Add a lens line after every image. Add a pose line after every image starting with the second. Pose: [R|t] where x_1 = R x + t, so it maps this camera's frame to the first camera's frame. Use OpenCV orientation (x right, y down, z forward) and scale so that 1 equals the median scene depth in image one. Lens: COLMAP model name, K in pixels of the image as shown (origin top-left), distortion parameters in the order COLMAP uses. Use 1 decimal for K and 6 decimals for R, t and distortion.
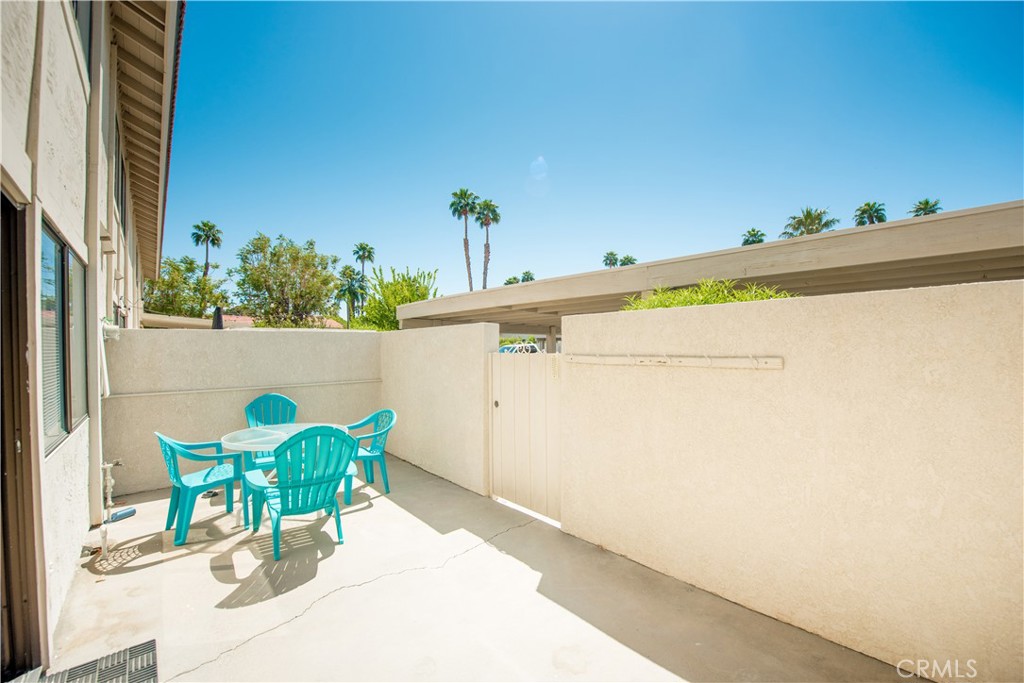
lens RADIAL K [[412.1, 0, 514.5], [0, 412.1, 345.0], [0, 0, 1]] dist [-0.016977, -0.001026]
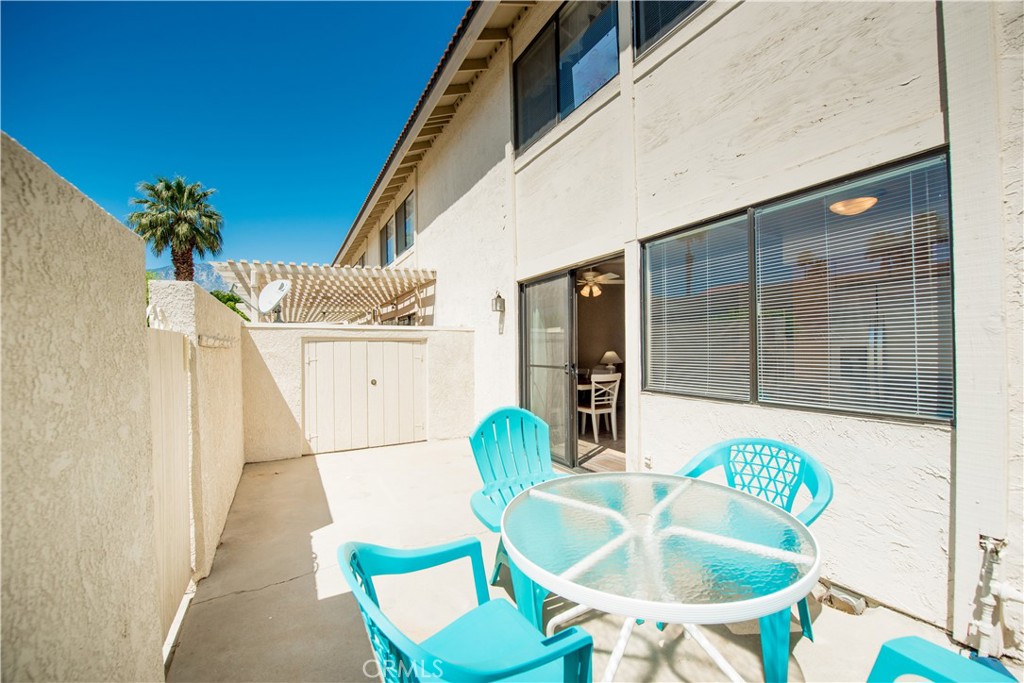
lens RADIAL K [[412.1, 0, 507.1], [0, 412.1, 344.6], [0, 0, 1]] dist [-0.016977, -0.001026]
pose [[-0.968183, 0.022810, 0.249202, -0.437771], [0.020299, 0.999714, -0.012643, 0.044391], [-0.249419, -0.007182, -0.968369, 1.160029]]
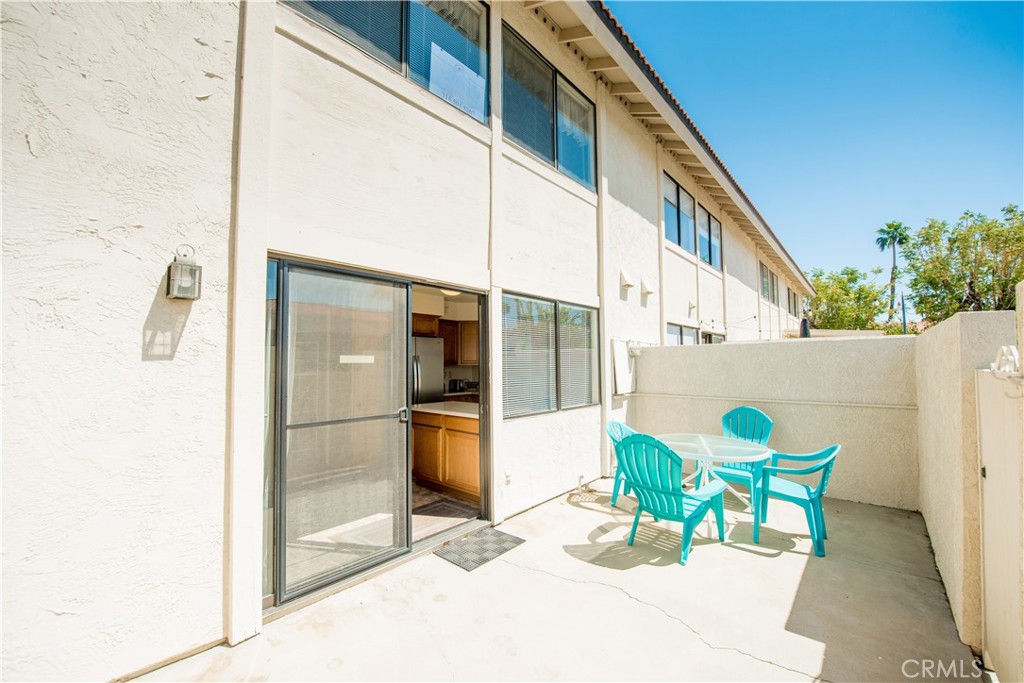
lens RADIAL K [[412.1, 0, 512.5], [0, 412.1, 346.9], [0, 0, 1]] dist [-0.016977, -0.001026]
pose [[0.110354, -0.032619, -0.993357, 0.340058], [0.008644, 0.999455, -0.031859, 0.001228], [0.993855, -0.005070, 0.110576, 0.337812]]
